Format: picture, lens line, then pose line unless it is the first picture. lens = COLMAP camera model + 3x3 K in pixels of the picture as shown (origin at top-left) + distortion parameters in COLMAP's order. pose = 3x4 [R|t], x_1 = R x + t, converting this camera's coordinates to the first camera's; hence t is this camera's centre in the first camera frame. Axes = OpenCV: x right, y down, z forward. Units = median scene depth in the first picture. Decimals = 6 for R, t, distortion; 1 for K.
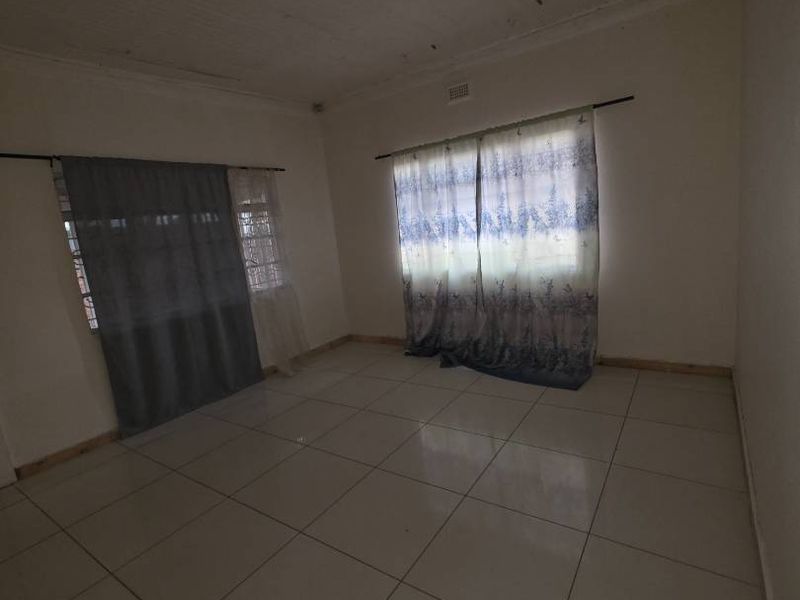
lens RADIAL K [[422.1, 0, 400.5], [0, 422.1, 300.9], [0, 0, 1]] dist [-0.003114, 0.001335]
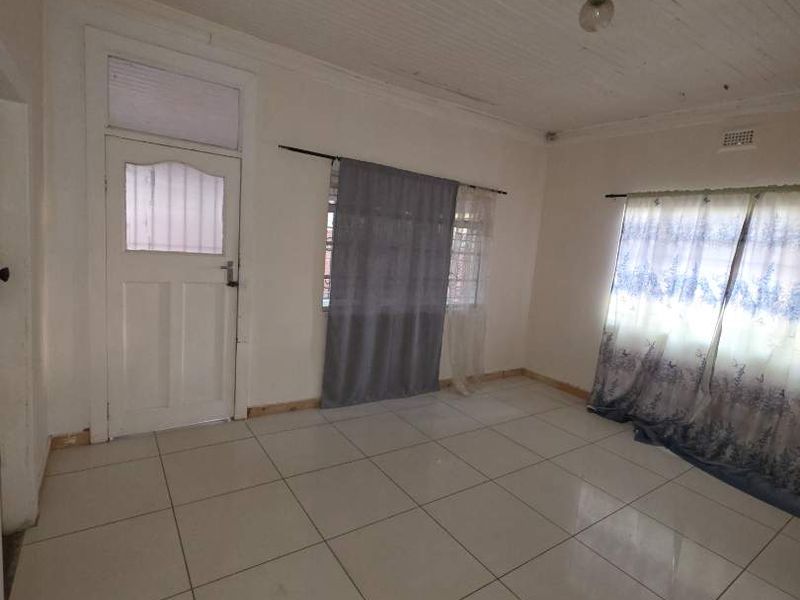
lens RADIAL K [[422.1, 0, 400.7], [0, 422.1, 299.1], [0, 0, 1]] dist [-0.003114, 0.001335]
pose [[0.913927, 0.235746, -0.330396, -0.129261], [-0.249784, 0.968302, -0.000034, -0.004202], [0.319915, 0.082558, 0.943842, -0.008822]]
